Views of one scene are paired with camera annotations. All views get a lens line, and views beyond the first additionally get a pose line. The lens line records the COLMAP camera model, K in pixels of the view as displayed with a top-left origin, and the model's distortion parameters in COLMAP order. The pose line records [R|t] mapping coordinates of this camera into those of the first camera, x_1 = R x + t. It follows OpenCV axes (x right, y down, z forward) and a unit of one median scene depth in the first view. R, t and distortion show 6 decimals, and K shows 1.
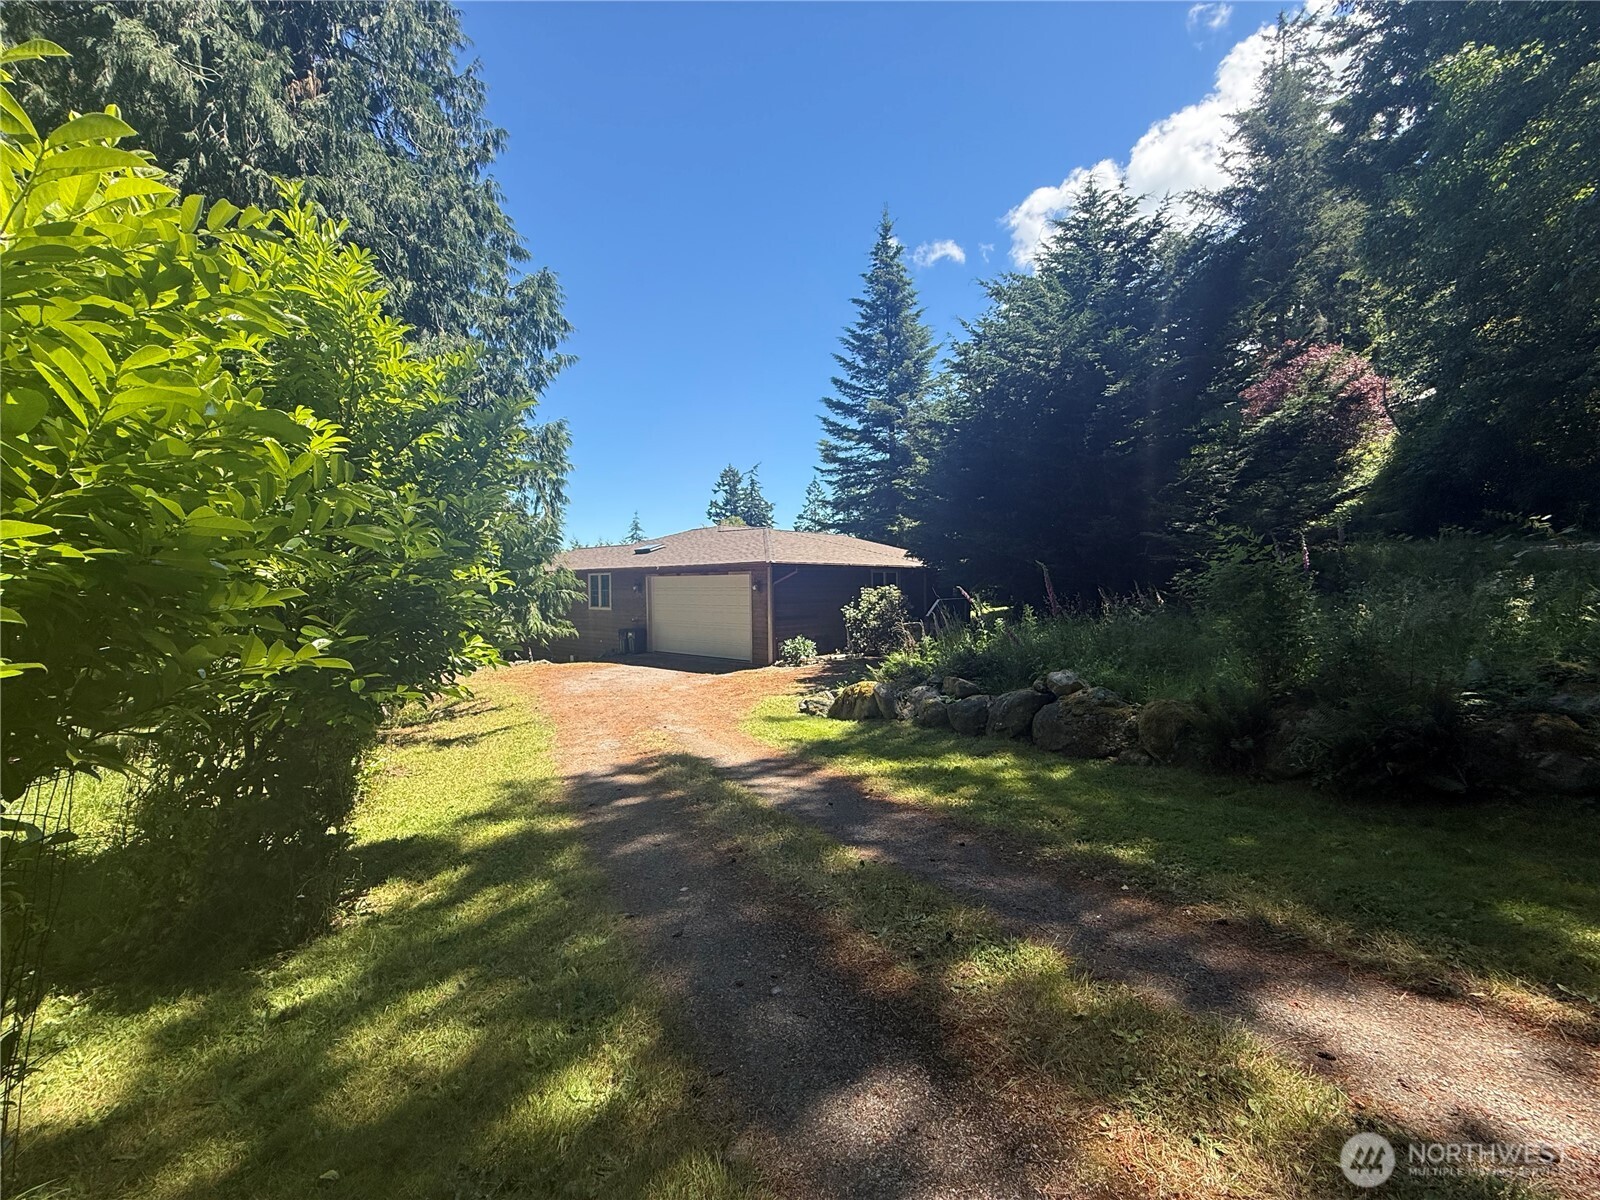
lens RADIAL K [[637.8, 0, 800.4], [0, 637.8, 594.9], [0, 0, 1]] dist [-0.000538, 0.000580]
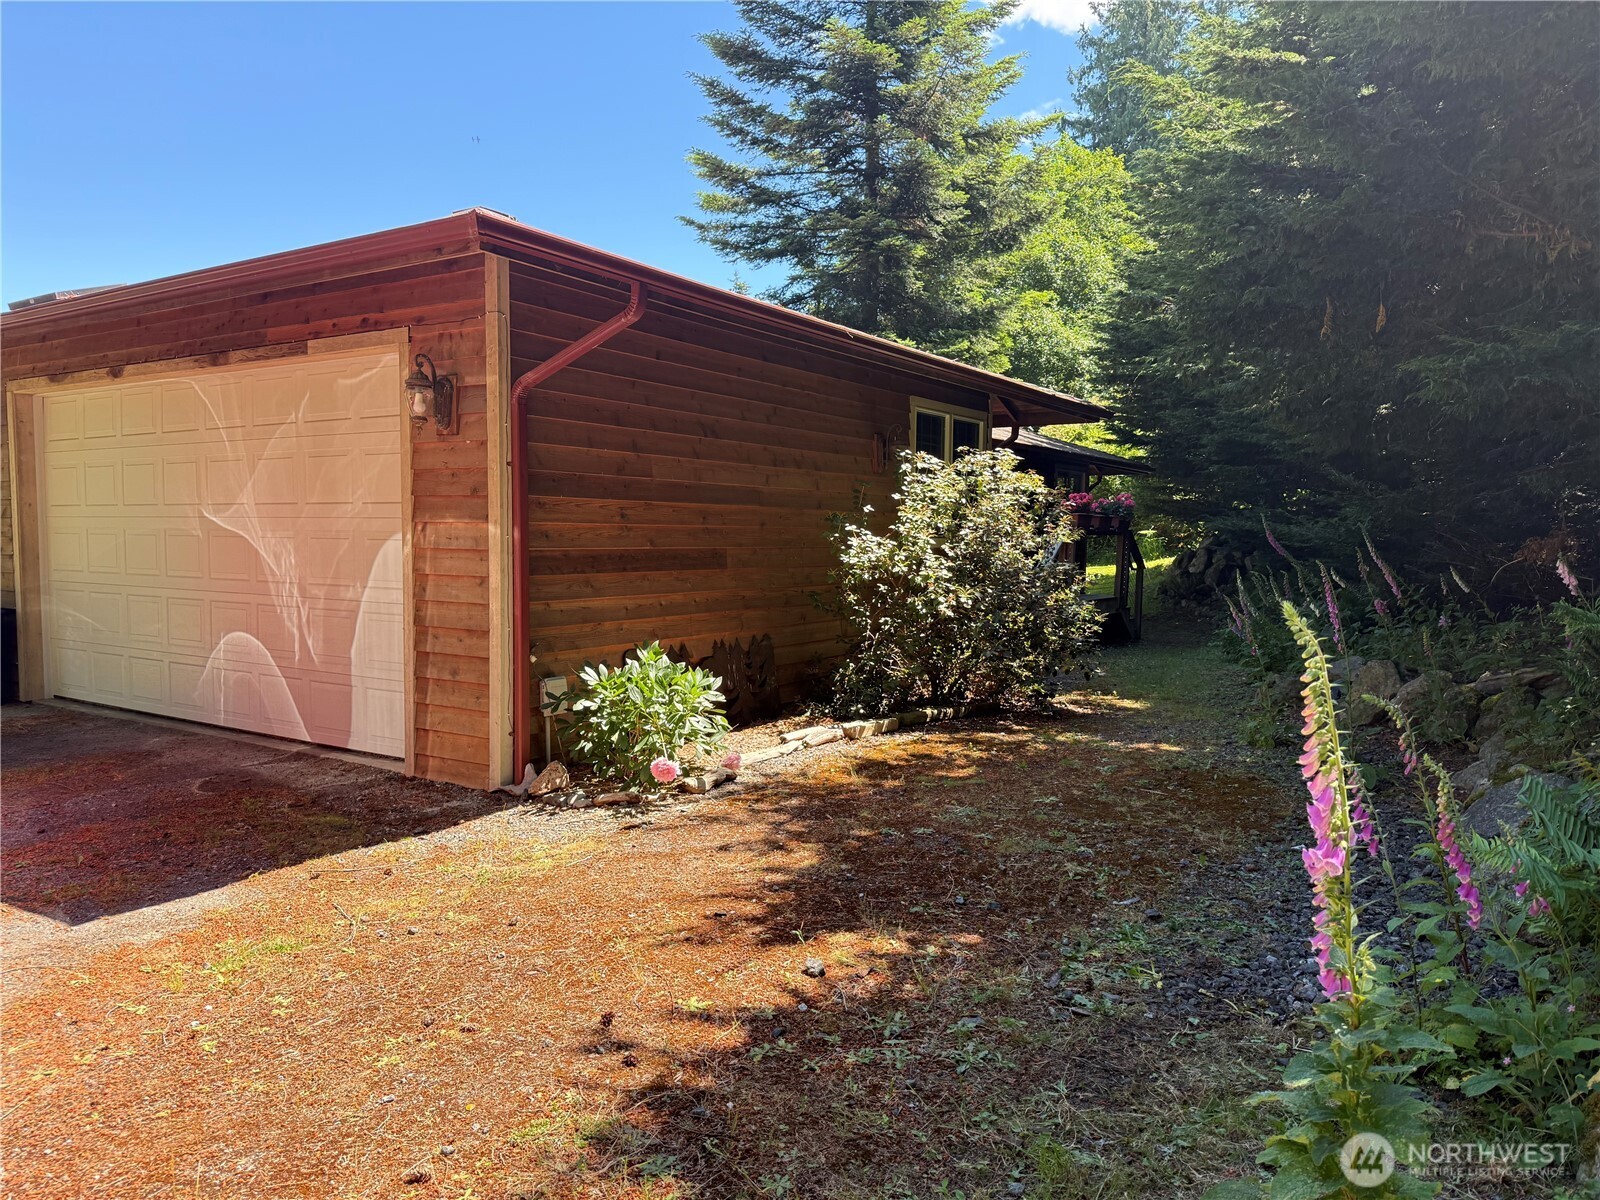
lens RADIAL K [[1133.4, 0, 801.1], [0, 1133.4, 601.0], [0, 0, 1]] dist [0.048323, -0.045133]
pose [[0.990706, 0.005887, 0.135893, -0.002520], [-0.012459, 0.998791, 0.047561, 0.027137], [-0.135449, -0.048812, 0.989581, 0.573480]]
